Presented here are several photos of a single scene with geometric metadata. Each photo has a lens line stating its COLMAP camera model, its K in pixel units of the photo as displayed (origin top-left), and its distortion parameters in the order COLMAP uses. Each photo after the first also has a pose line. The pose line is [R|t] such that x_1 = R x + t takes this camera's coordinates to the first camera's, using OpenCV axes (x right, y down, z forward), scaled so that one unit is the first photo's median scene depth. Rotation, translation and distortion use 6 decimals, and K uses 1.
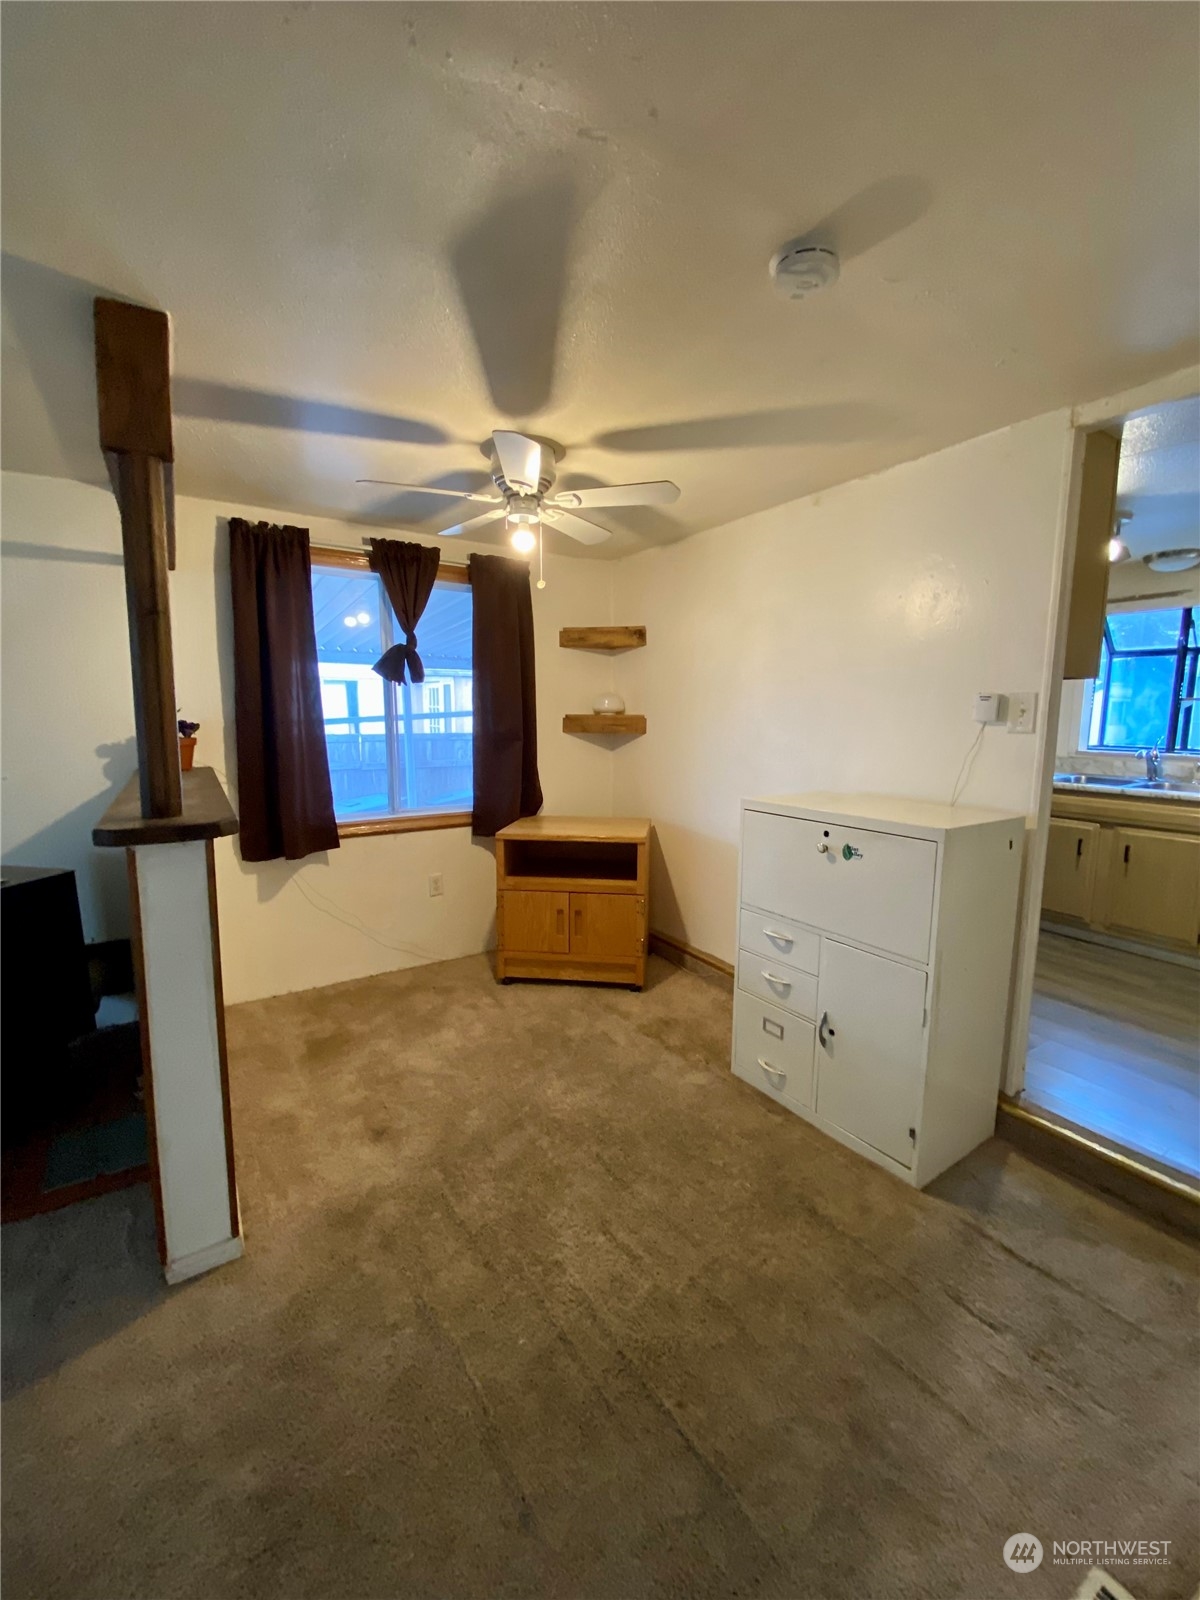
lens RADIAL K [[670.9, 0, 600.0], [0, 670.9, 800.0], [0, 0, 1]] dist [0.000510, -0.000018]
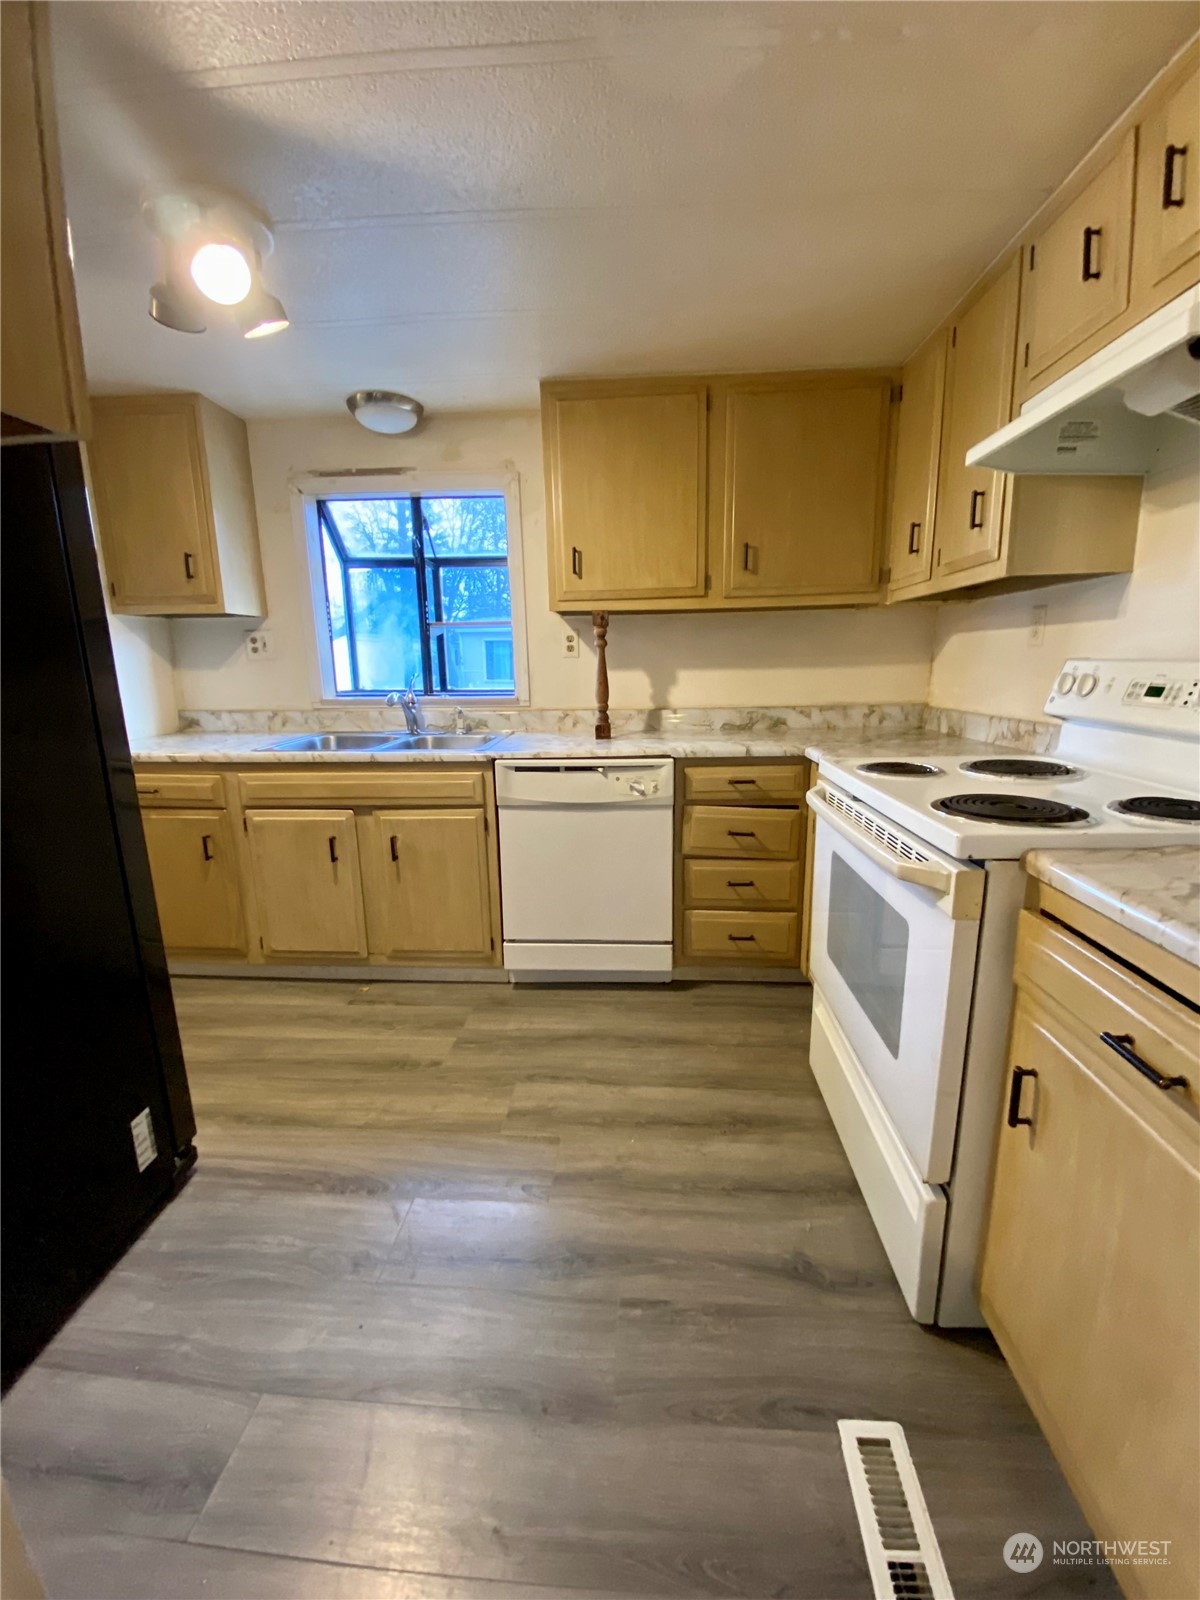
lens RADIAL K [[670.9, 0, 600.0], [0, 670.9, 800.0], [0, 0, 1]] dist [0.000510, -0.000018]
pose [[0.611227, -0.169775, 0.773032, 0.376439], [0.124380, 0.985190, 0.118024, -0.020037], [-0.781621, 0.024010, 0.623292, 0.394925]]
